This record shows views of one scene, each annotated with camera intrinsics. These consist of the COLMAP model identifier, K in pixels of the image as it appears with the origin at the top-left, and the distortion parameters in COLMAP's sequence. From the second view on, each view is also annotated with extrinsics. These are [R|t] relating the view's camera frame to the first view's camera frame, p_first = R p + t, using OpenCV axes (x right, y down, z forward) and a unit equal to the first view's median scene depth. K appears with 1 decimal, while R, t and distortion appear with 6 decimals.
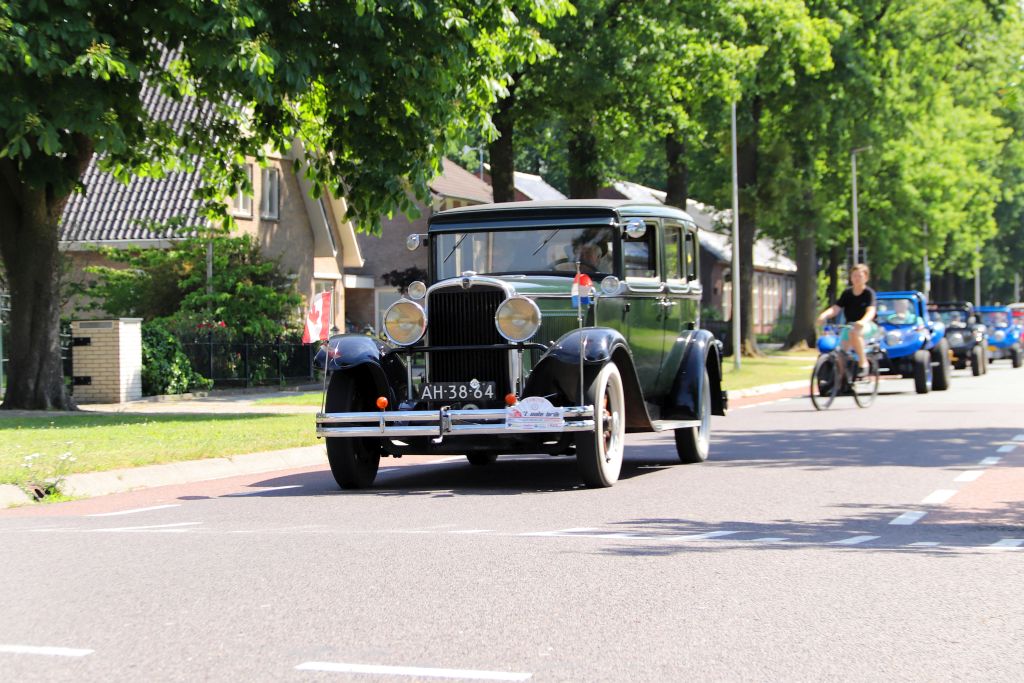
lens RADIAL K [[4586.1, 0, 477.1], [0, 4586.1, 323.7], [0, 0, 1]] dist [-1.098599, 0.000000]
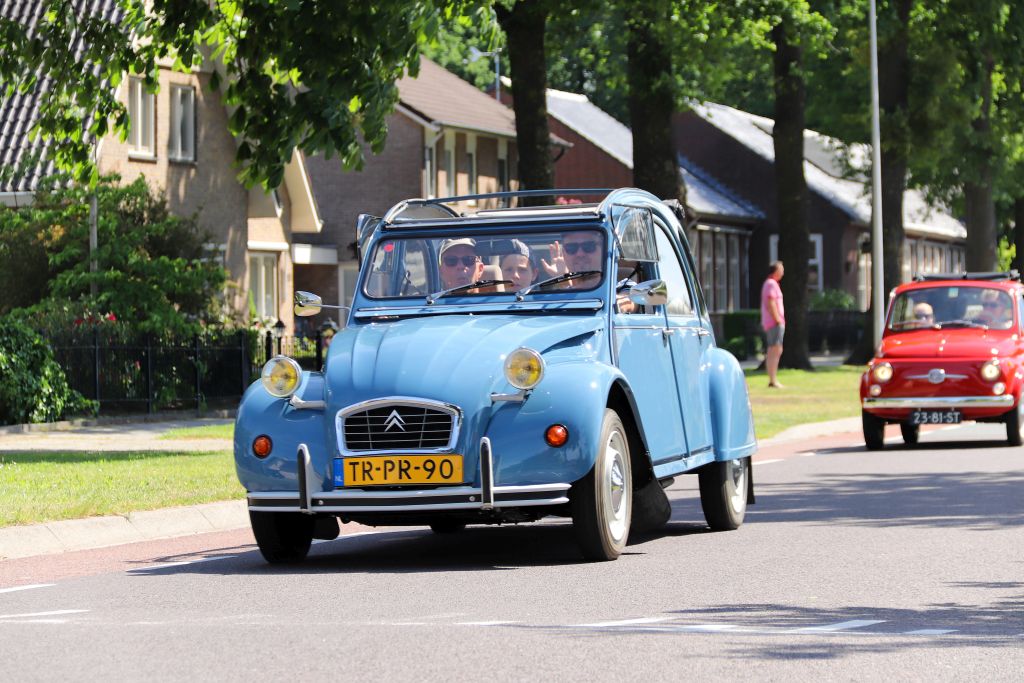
lens RADIAL K [[4586.1, 0, 451.9], [0, 4586.1, 356.7], [0, 0, 1]] dist [-1.098599, 0.000000]
pose [[0.999102, -0.002147, -0.042324, 0.022432], [0.003033, 0.999777, 0.020890, -0.008046], [0.042270, -0.020999, 0.998886, 0.332716]]
